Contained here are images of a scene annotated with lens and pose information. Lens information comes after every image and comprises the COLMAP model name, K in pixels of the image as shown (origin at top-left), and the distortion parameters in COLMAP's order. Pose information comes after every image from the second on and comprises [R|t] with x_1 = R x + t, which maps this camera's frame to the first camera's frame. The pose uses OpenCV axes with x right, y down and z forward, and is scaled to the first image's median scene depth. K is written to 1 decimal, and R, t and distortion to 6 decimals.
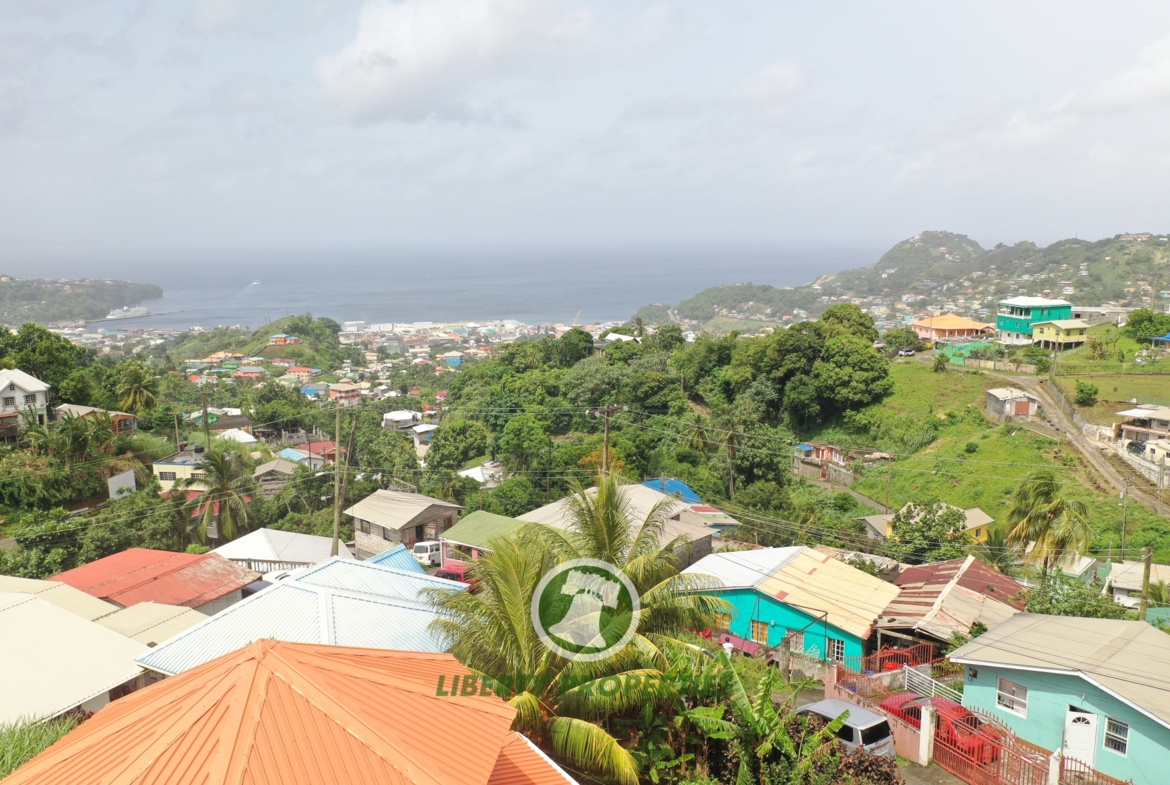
lens RADIAL K [[927.9, 0, 585.6], [0, 927.9, 391.8], [0, 0, 1]] dist [-0.008071, 0.009766]
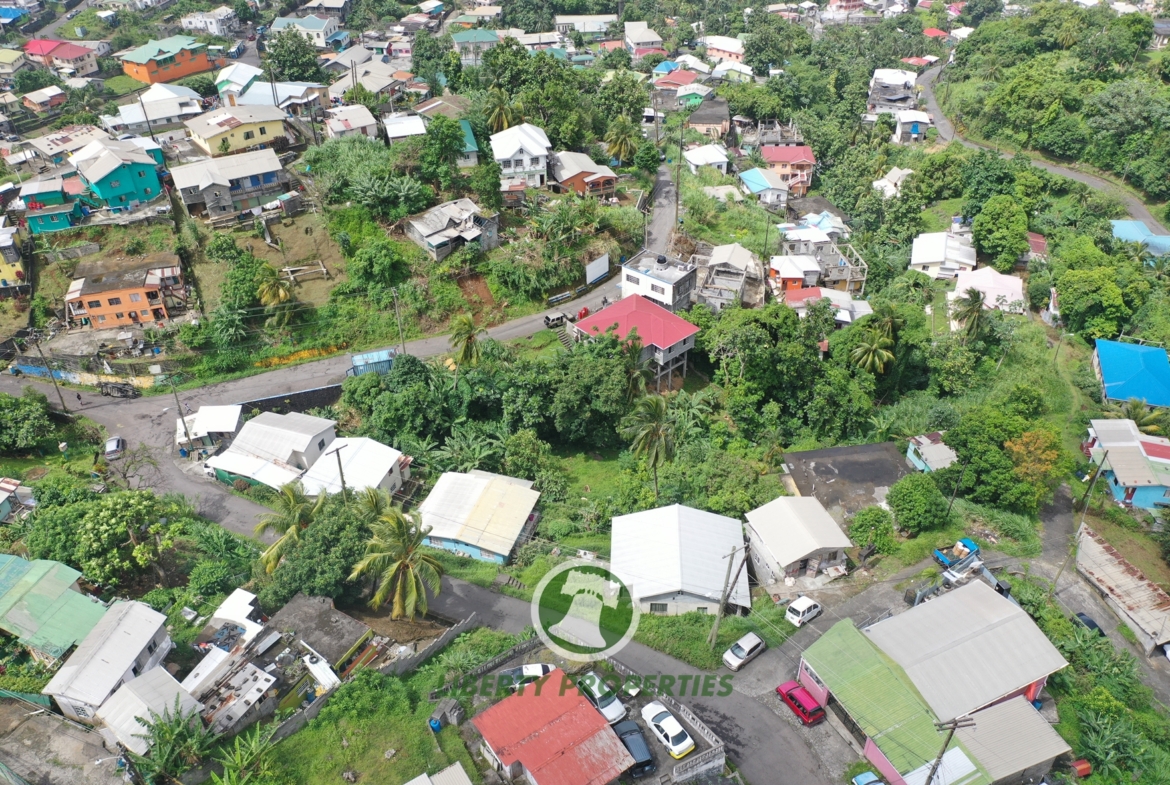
lens RADIAL K [[927.9, 0, 582.5], [0, 927.9, 391.2], [0, 0, 1]] dist [-0.008071, 0.009766]
pose [[0.866142, 0.295875, -0.402811, -0.009505], [-0.076679, 0.875070, 0.477883, -0.258230], [0.493882, -0.383027, 0.780622, 0.034360]]
